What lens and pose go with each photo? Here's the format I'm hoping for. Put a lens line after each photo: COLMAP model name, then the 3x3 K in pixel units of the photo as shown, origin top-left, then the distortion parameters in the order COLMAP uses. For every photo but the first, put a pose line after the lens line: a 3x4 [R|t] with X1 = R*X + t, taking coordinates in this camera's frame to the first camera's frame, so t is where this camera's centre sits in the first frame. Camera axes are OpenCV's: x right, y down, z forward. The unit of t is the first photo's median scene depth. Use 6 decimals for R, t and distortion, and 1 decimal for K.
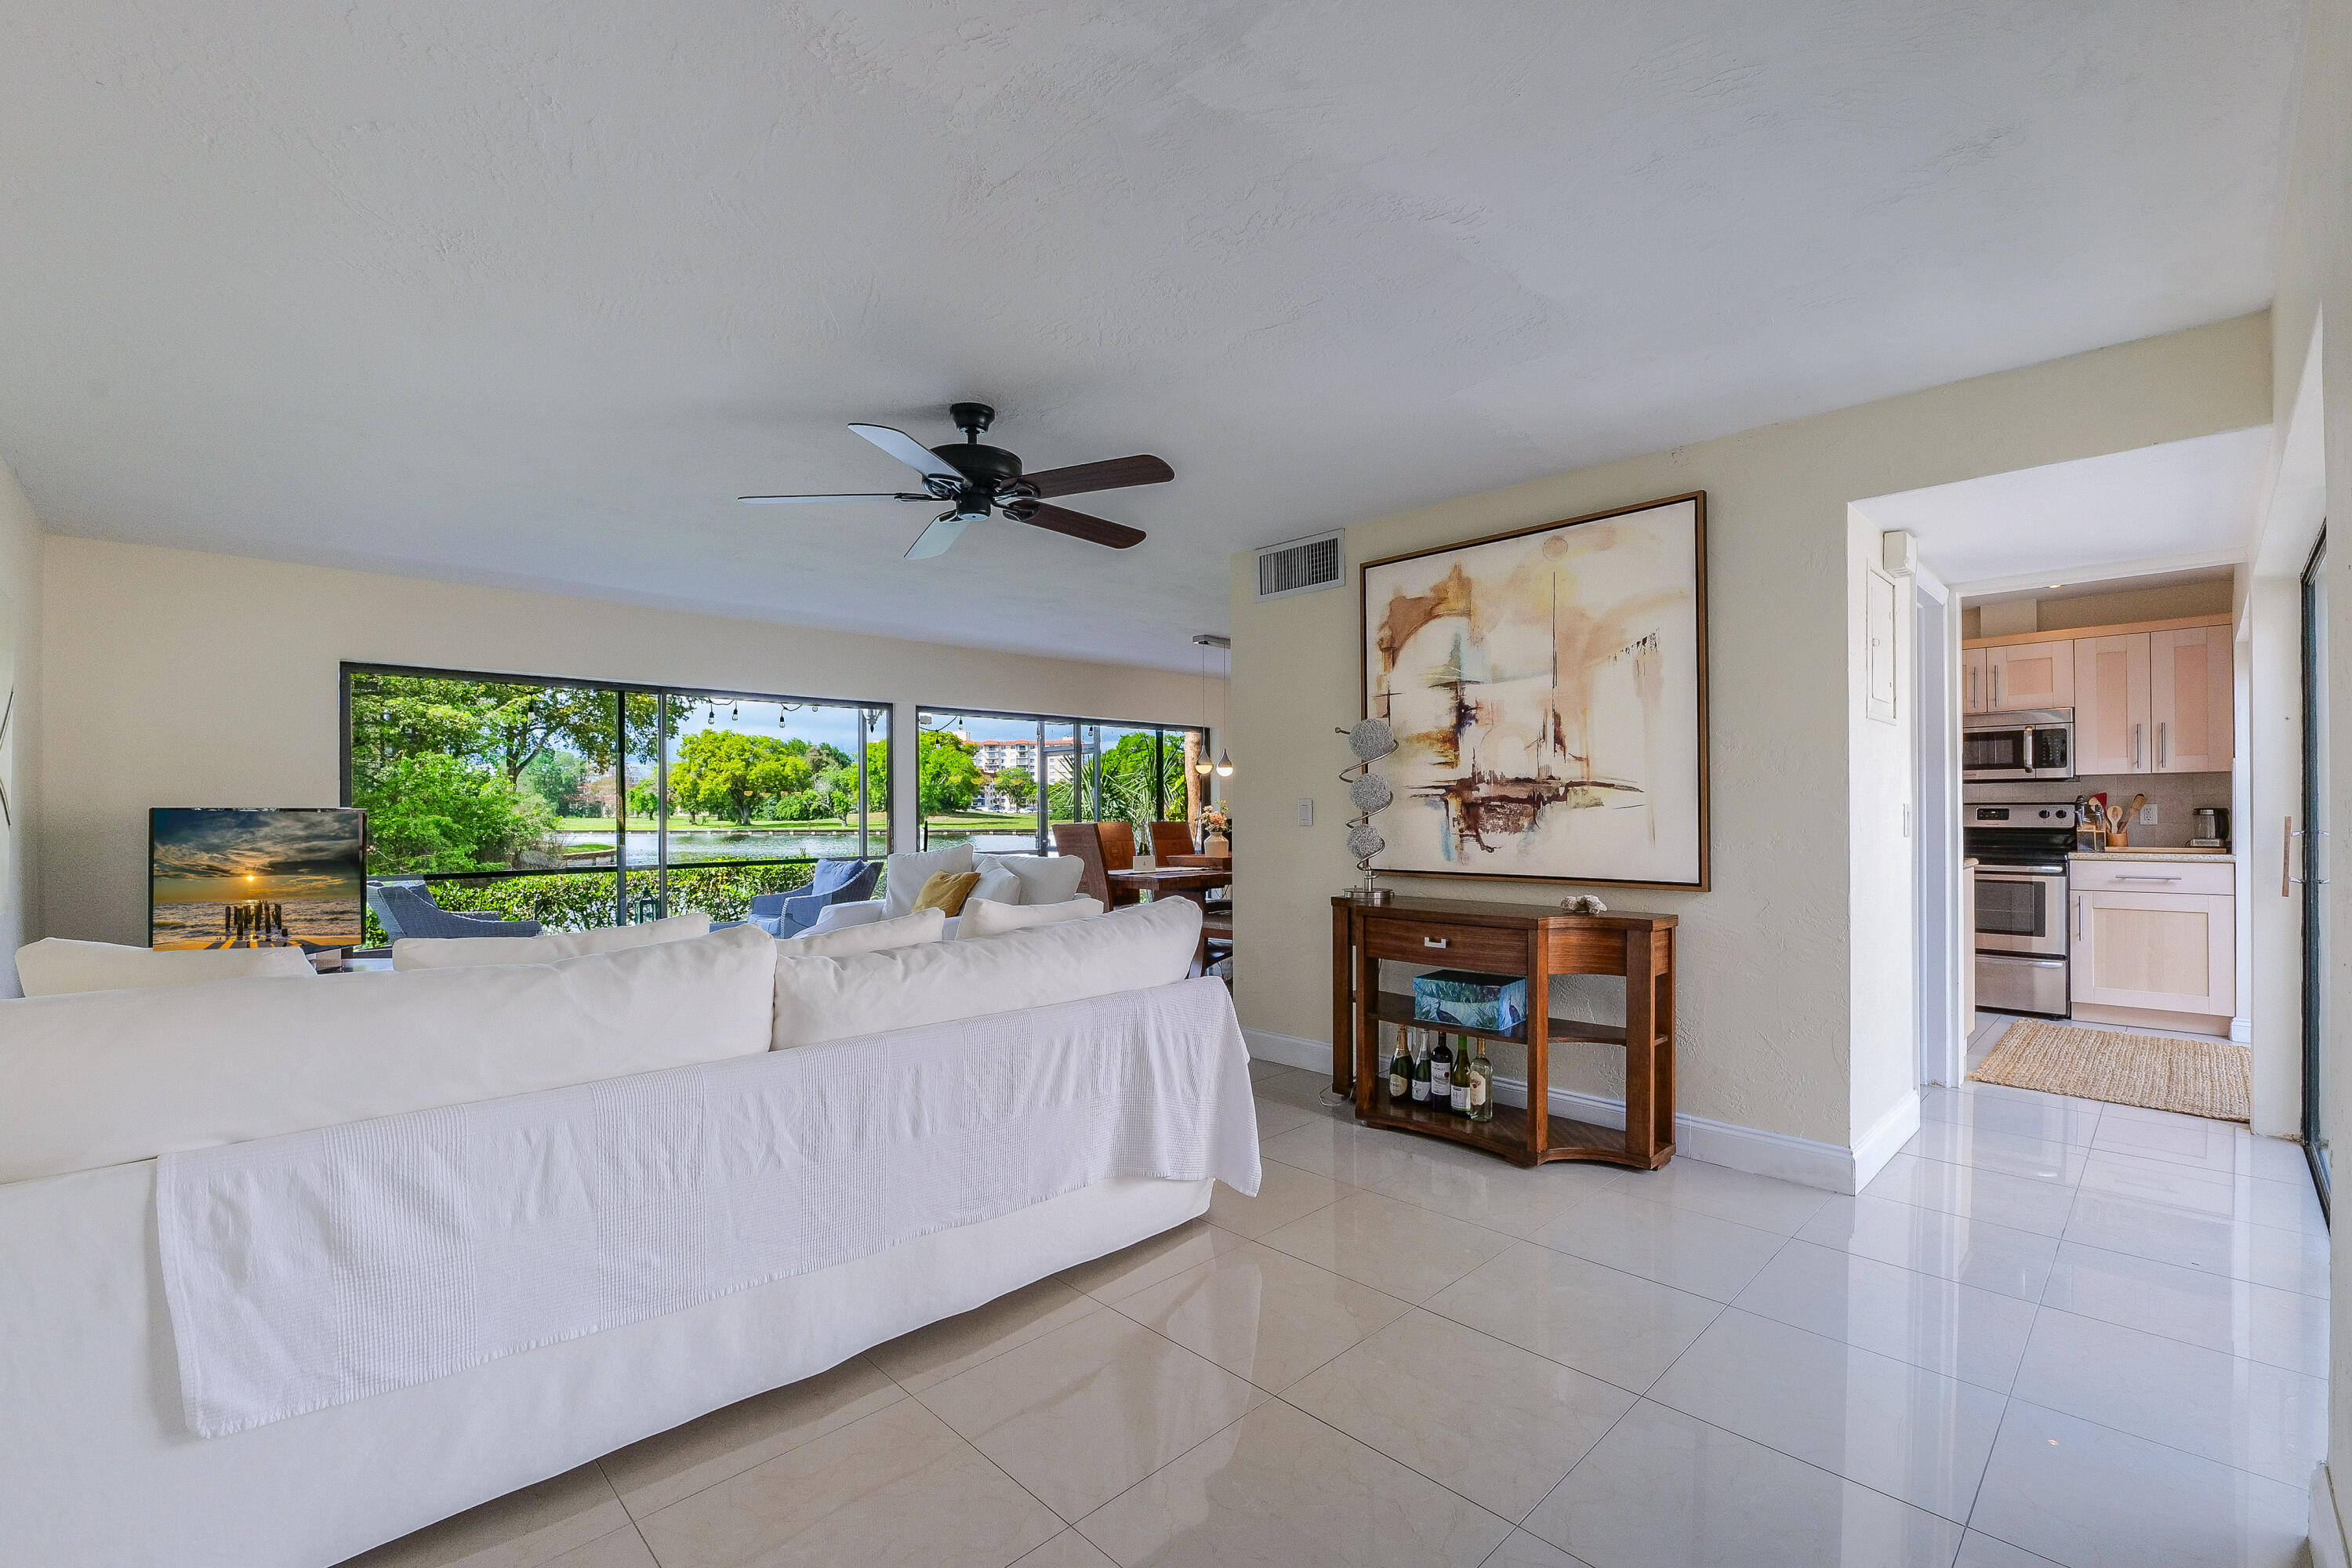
lens RADIAL K [[1004.6, 0, 1174.6], [0, 1004.6, 793.8], [0, 0, 1]] dist [-0.008478, 0.000740]
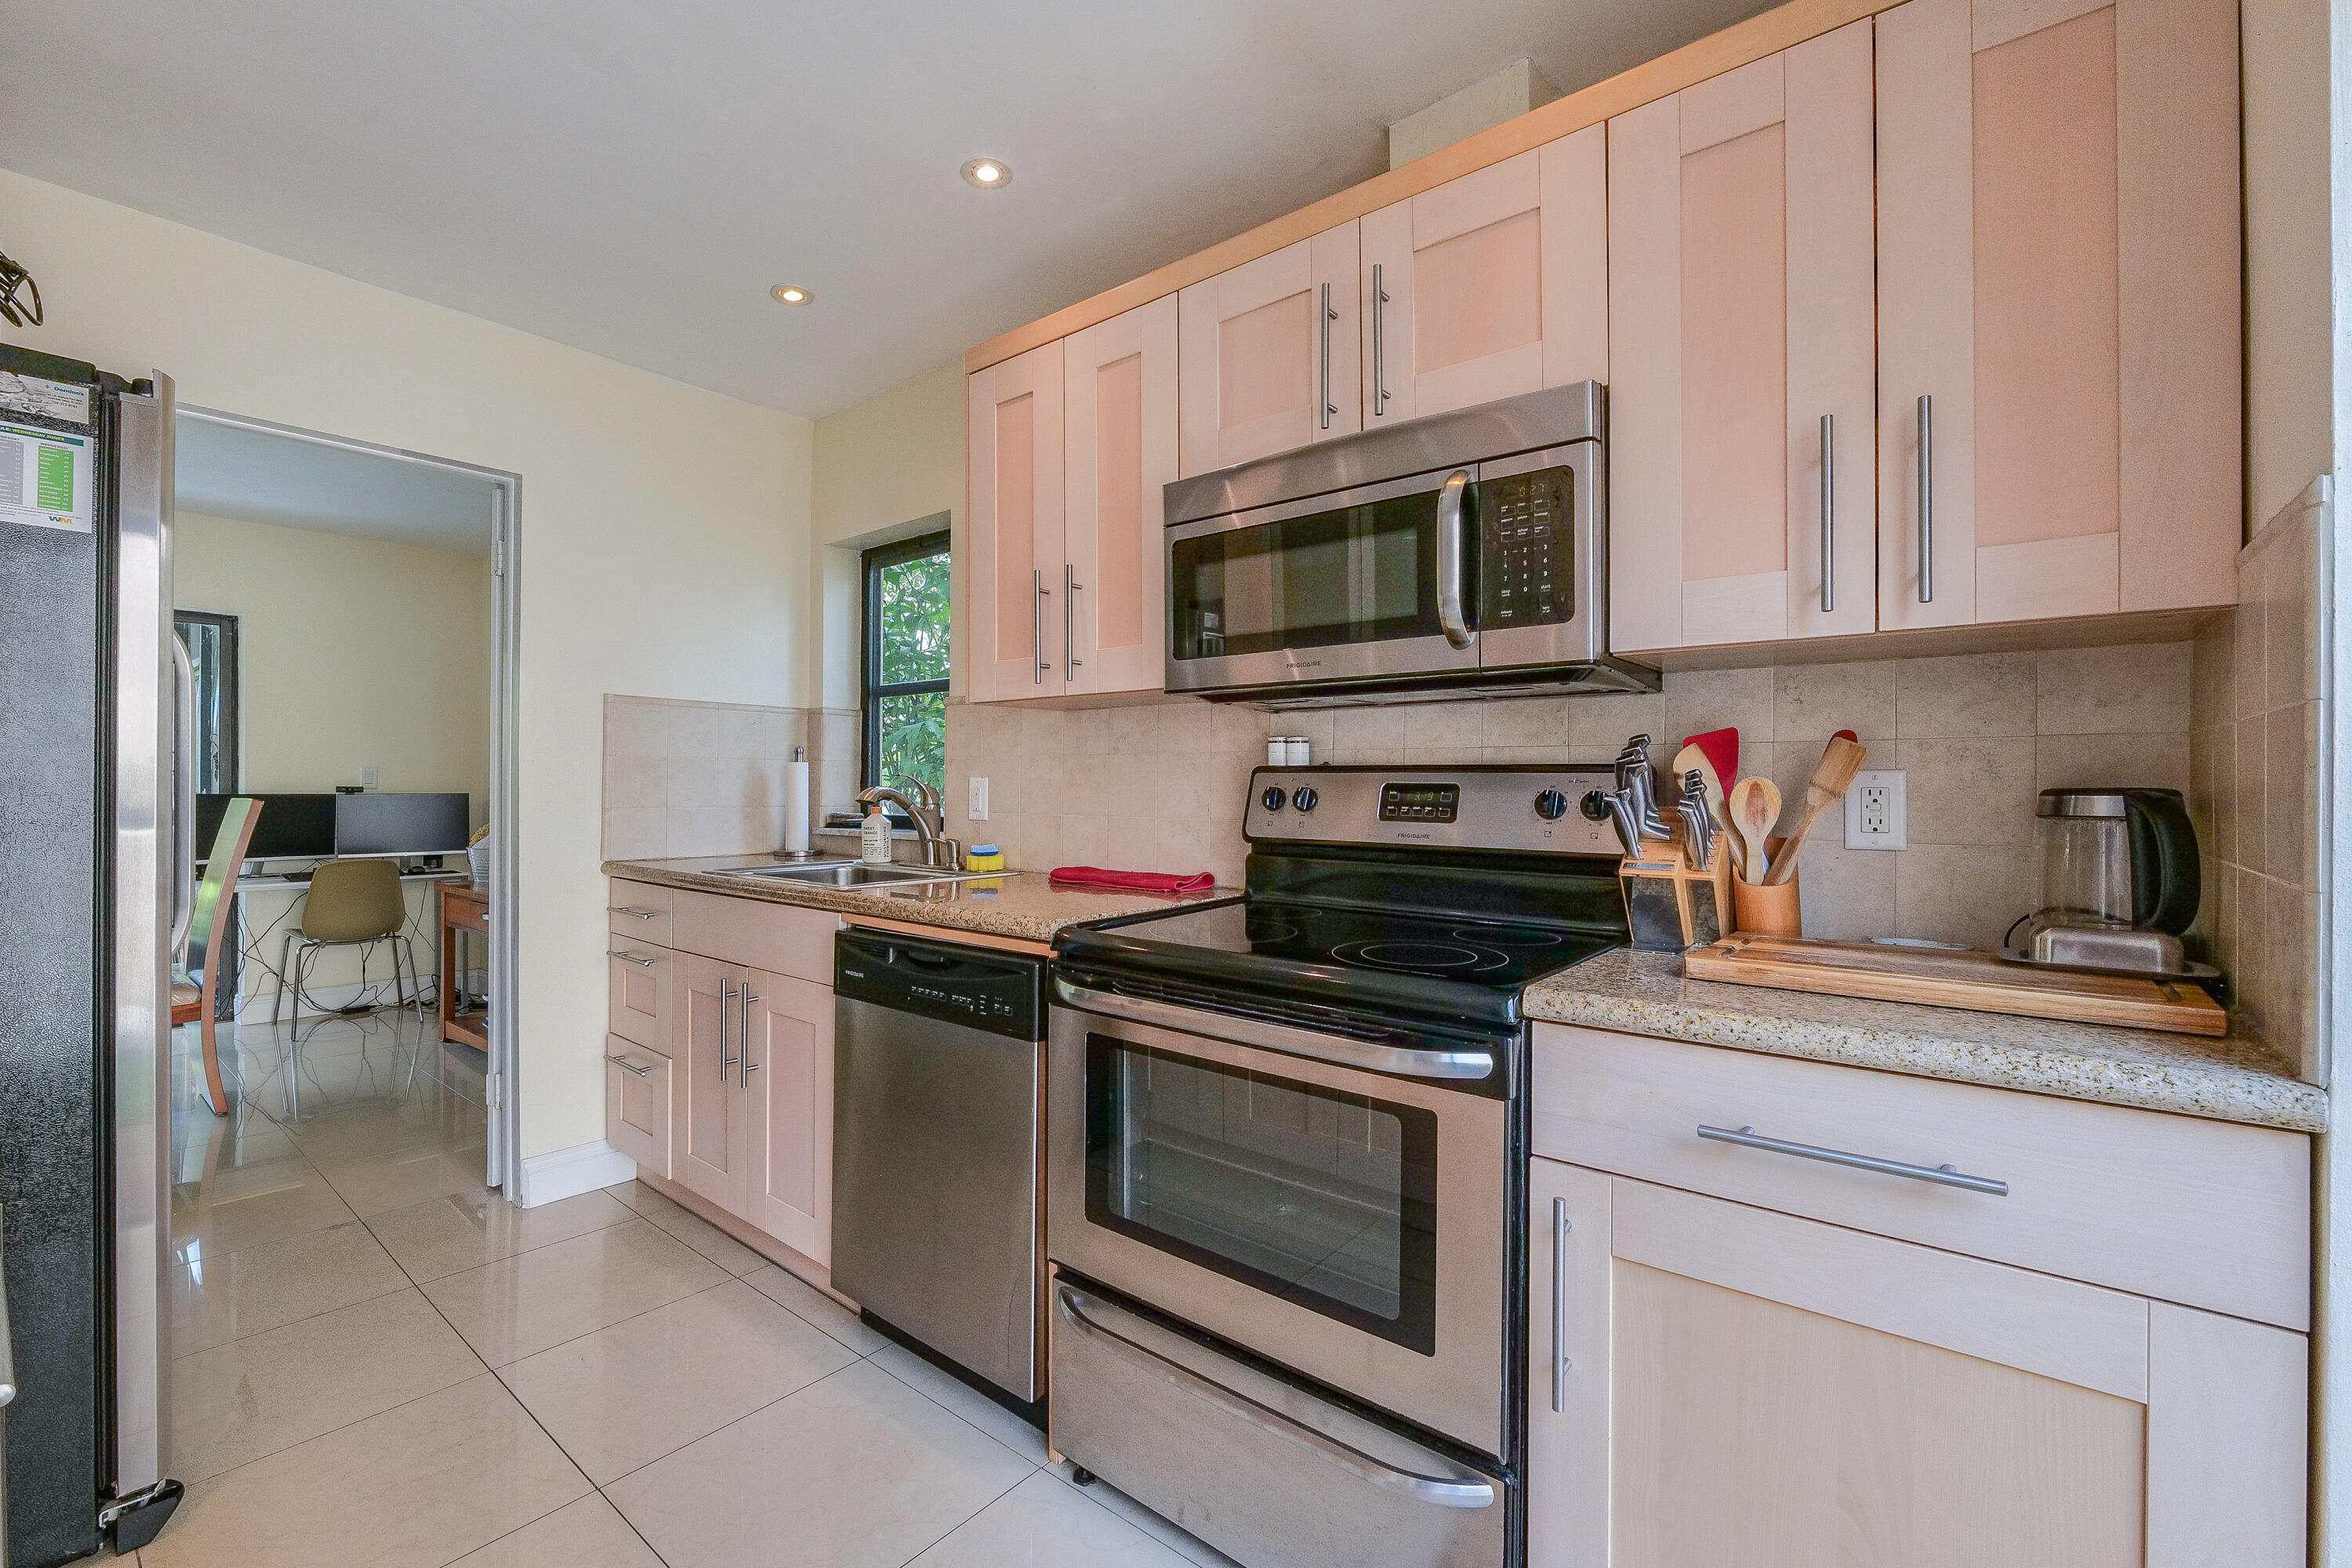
lens RADIAL K [[1004.6, 0, 1139.1], [0, 1004.6, 769.5], [0, 0, 1]] dist [-0.008478, 0.000740]
pose [[0.994387, 0.007990, 0.105501, 0.780214], [-0.008447, 0.999957, 0.003889, 0.010803], [-0.105465, -0.004759, 0.994412, 0.782621]]
